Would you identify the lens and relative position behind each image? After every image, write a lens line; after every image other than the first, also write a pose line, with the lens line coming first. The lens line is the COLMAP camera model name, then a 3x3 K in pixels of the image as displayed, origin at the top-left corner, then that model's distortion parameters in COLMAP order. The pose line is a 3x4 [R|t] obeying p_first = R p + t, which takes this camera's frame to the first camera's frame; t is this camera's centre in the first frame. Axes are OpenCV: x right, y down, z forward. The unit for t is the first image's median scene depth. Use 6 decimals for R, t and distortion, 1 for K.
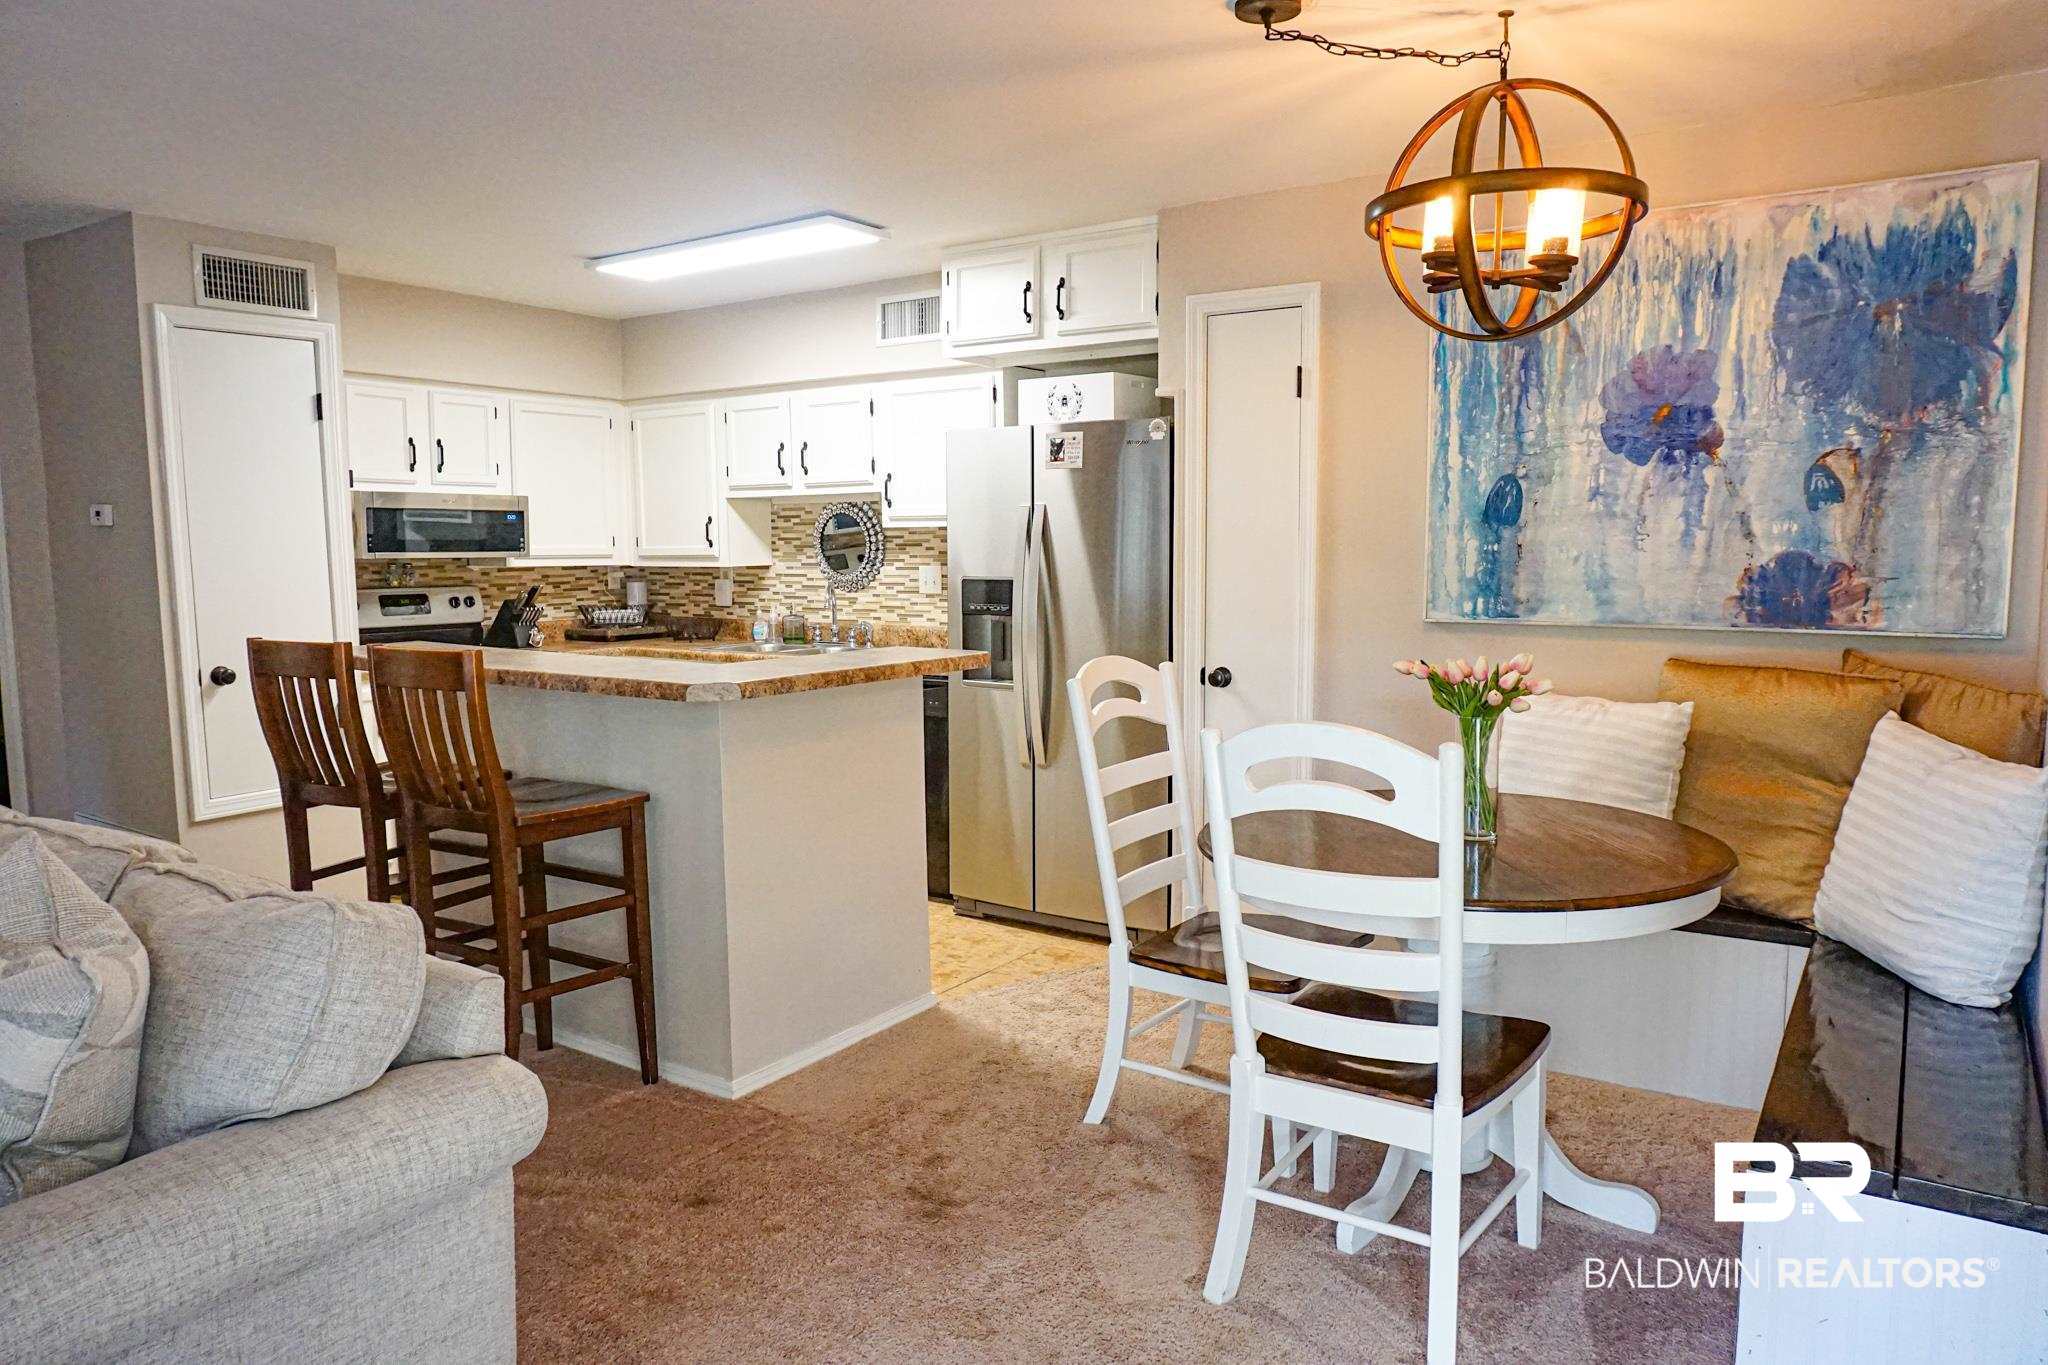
lens RADIAL K [[1361.0, 0, 1021.3], [0, 1361.0, 692.4], [0, 0, 1]] dist [-0.050565, 0.038501]
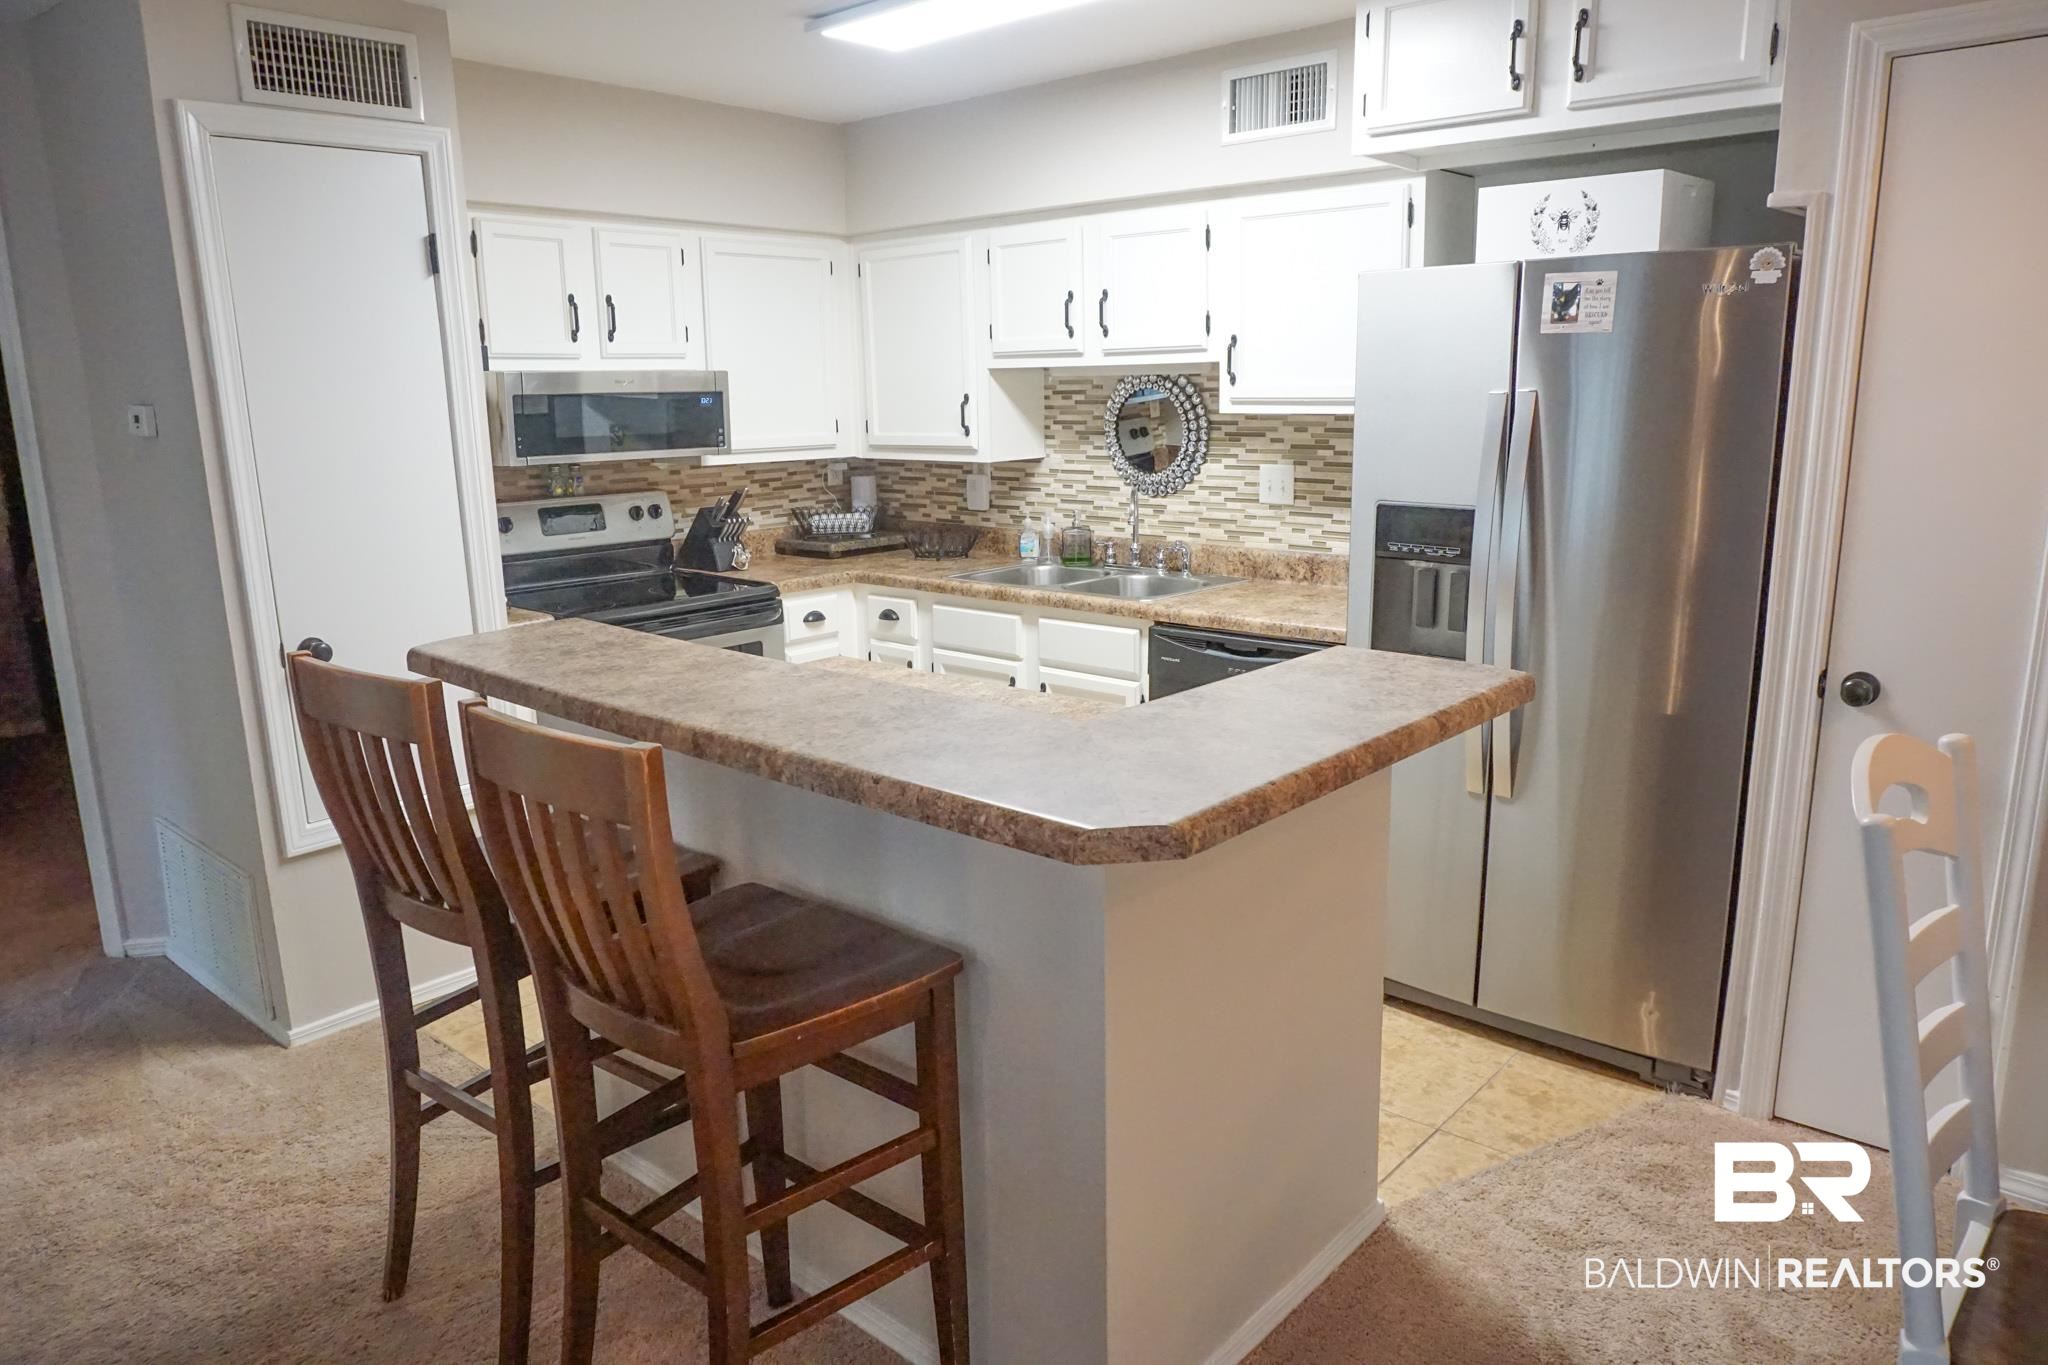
lens RADIAL K [[1366.4, 0, 1028.3], [0, 1366.4, 683.9], [0, 0, 1]] dist [-0.050204, 0.036212]
pose [[0.991568, 0.017458, -0.128405, -0.102841], [-0.003535, 0.994159, 0.107863, -0.055626], [0.129538, -0.106500, 0.985839, 0.268737]]
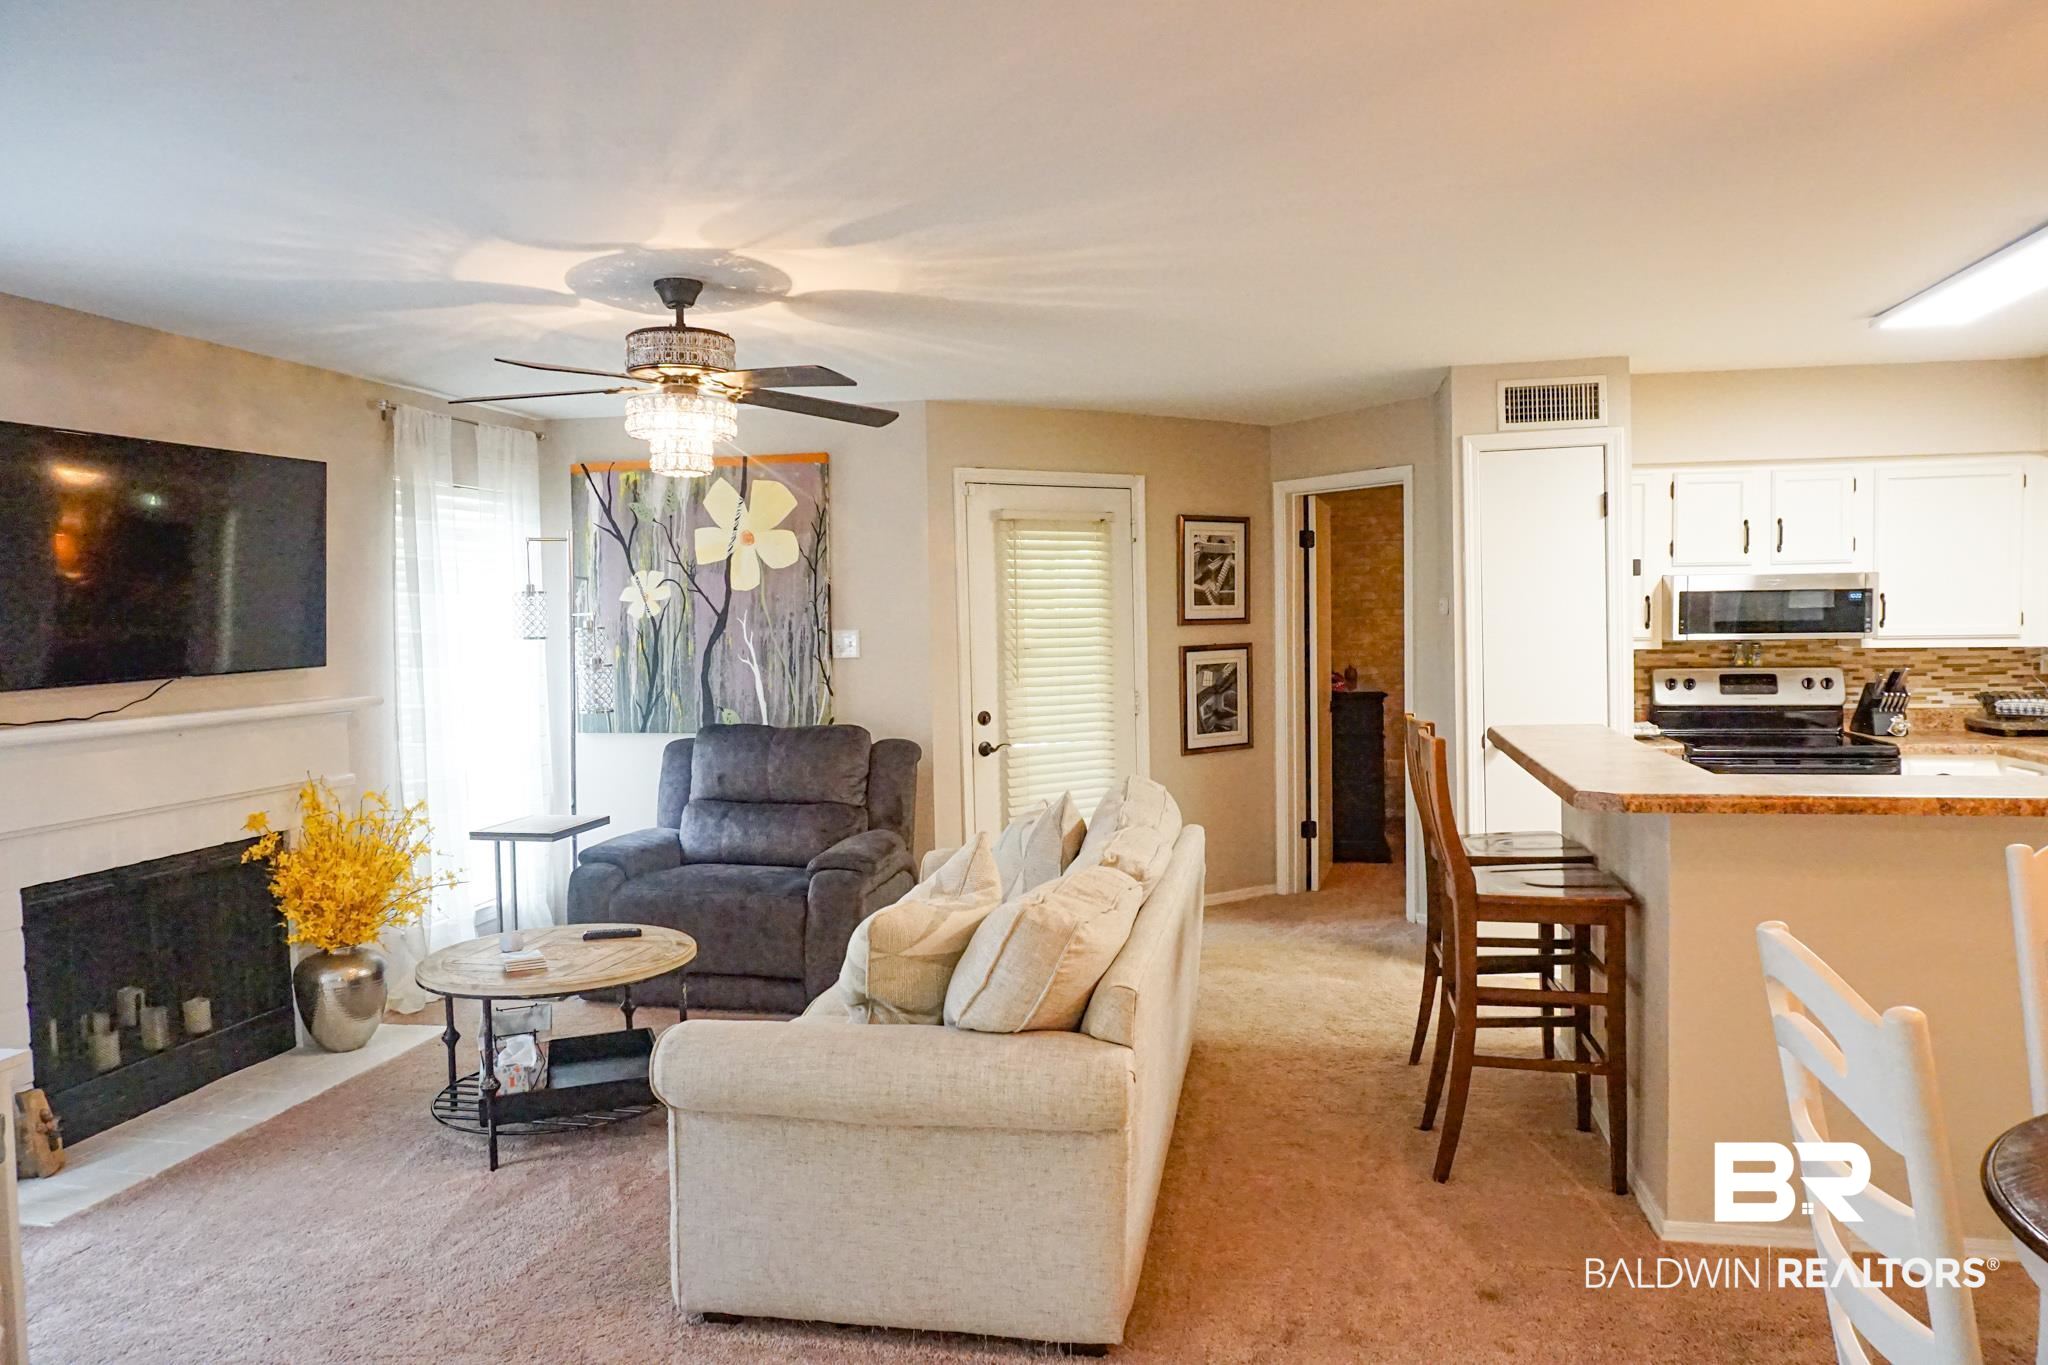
lens RADIAL K [[1366.4, 0, 1028.3], [0, 1366.4, 683.9], [0, 0, 1]] dist [-0.050204, 0.036212]
pose [[0.378889, 0.042788, -0.924453, 0.263462], [-0.084228, 0.996379, 0.011596, -0.031318], [0.921601, 0.073471, 0.381121, 0.123205]]
